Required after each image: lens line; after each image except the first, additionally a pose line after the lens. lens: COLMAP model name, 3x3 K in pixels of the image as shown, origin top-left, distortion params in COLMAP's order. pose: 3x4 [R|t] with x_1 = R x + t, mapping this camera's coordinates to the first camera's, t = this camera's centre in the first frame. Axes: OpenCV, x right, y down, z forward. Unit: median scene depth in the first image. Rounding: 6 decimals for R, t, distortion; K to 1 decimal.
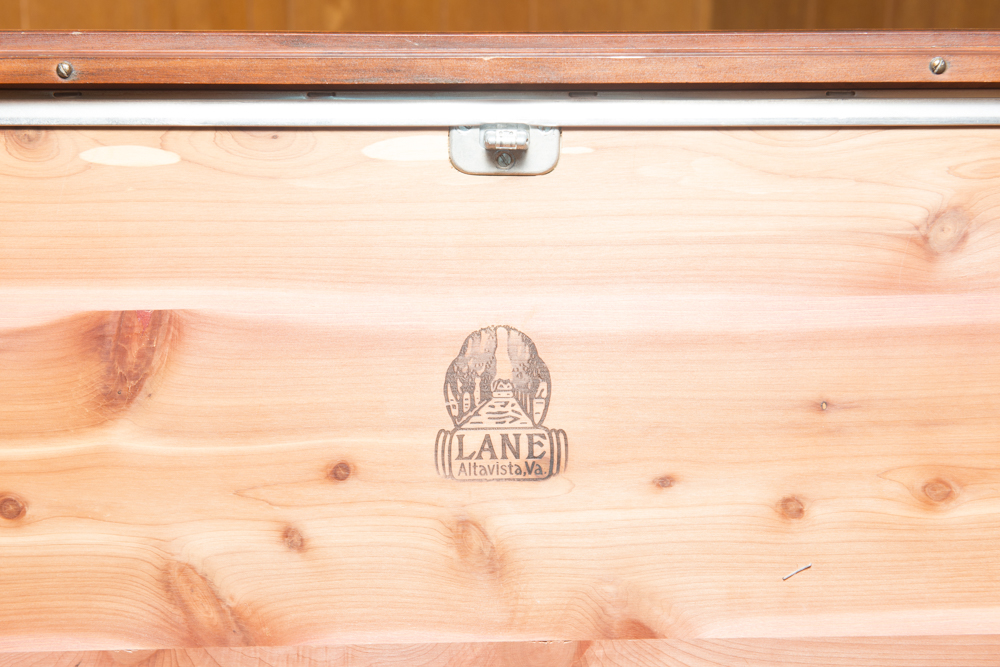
lens RADIAL K [[1930.7, 0, 481.7], [0, 1930.7, 358.1], [0, 0, 1]] dist [0.109953, 0.000000]
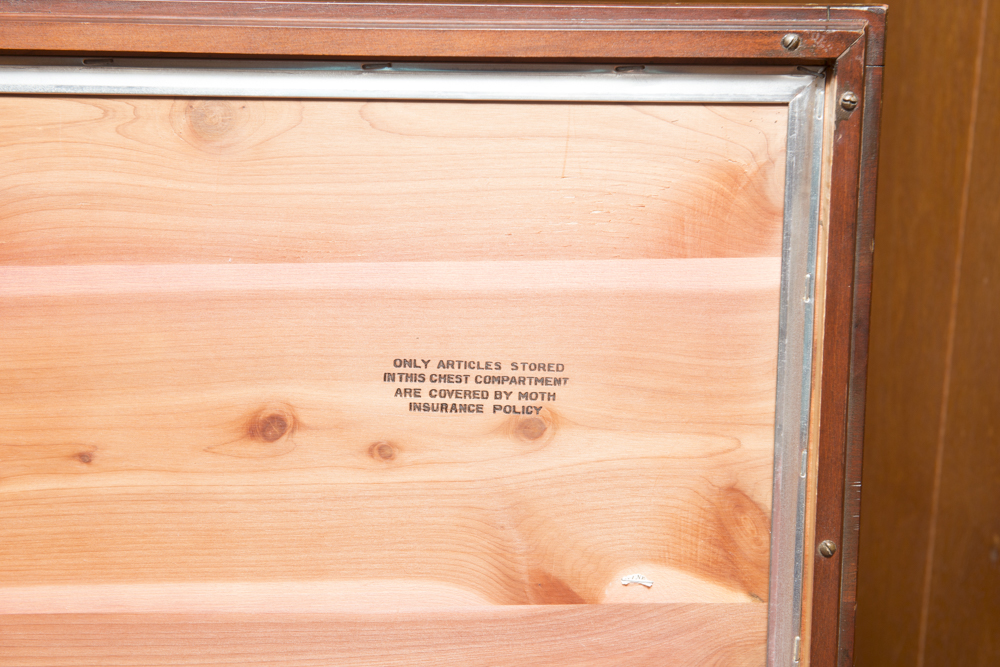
lens RADIAL K [[1930.7, 0, 458.0], [0, 1930.7, 355.3], [0, 0, 1]] dist [0.109953, 0.000000]
pose [[0.999563, 0.006675, 0.028788, 0.449474], [-0.007039, 0.999896, 0.012565, -0.002239], [-0.028701, -0.012762, 0.999507, 0.016476]]
